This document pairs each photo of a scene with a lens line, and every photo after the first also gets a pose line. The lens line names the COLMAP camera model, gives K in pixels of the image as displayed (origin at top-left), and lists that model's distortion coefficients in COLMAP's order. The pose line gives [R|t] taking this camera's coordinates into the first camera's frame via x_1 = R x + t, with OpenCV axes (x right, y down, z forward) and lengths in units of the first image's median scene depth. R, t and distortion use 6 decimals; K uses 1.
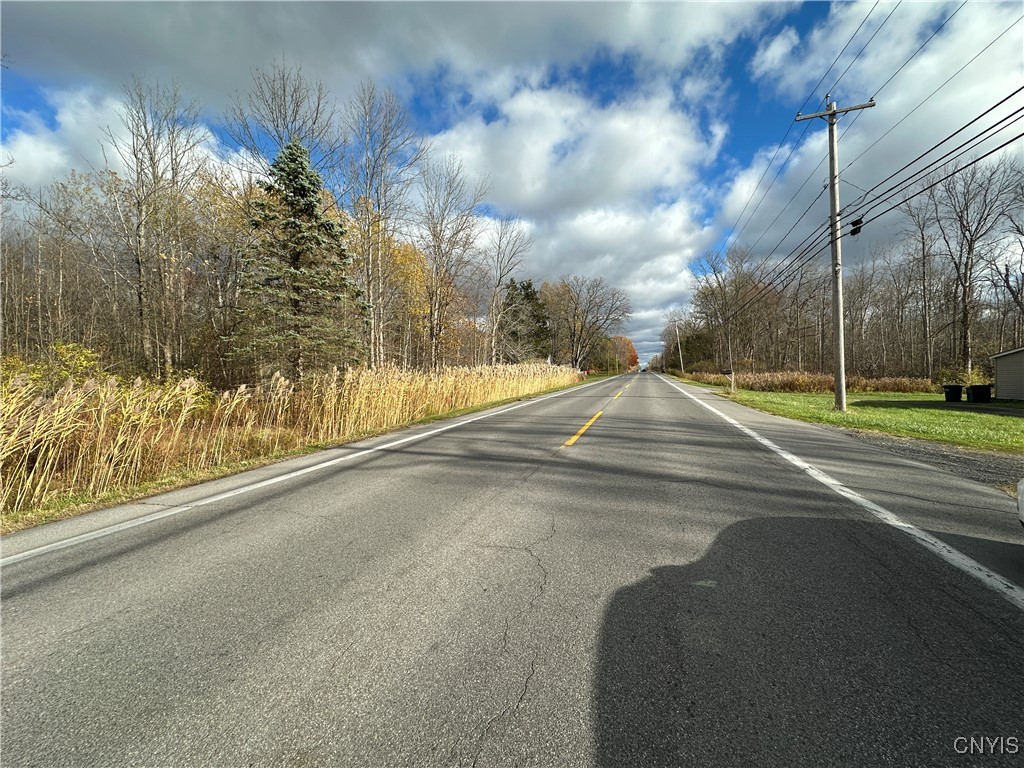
lens RADIAL K [[406.6, 0, 517.7], [0, 406.6, 385.9], [0, 0, 1]] dist [0.000439, -0.005783]
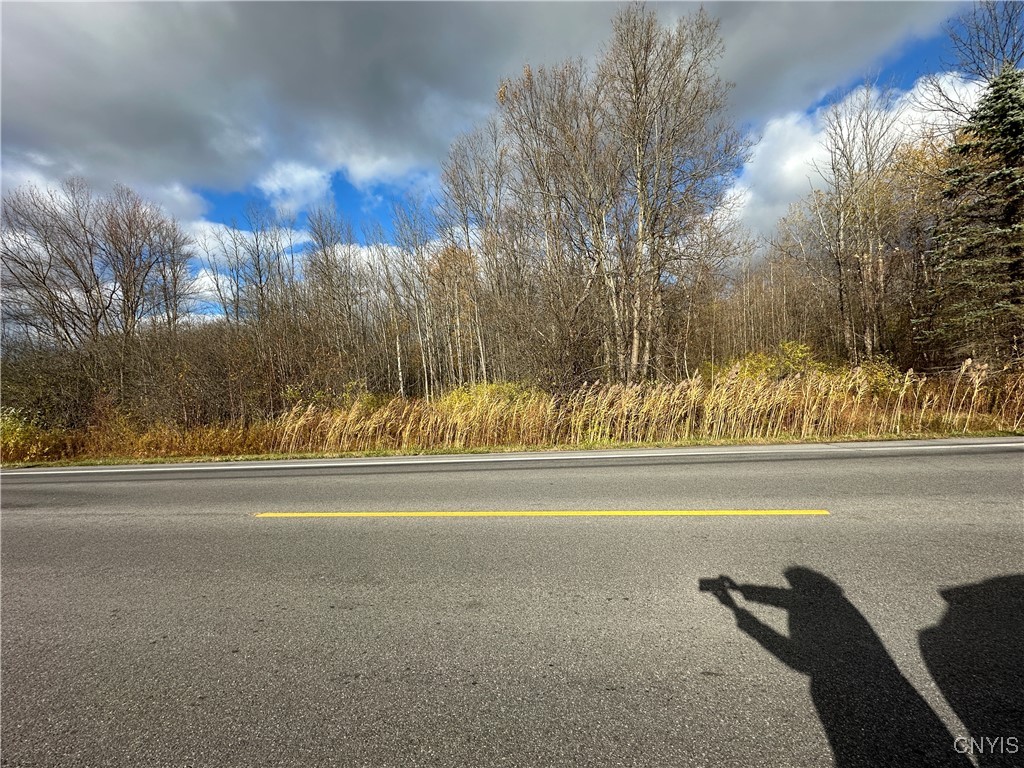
lens RADIAL K [[406.6, 0, 517.7], [0, 406.6, 385.9], [0, 0, 1]] dist [0.000439, -0.005783]
pose [[0.139616, 0.010880, -0.990146, 0.128939], [0.022312, 0.999651, 0.014130, 0.003924], [0.989954, -0.024065, 0.139325, -0.113283]]
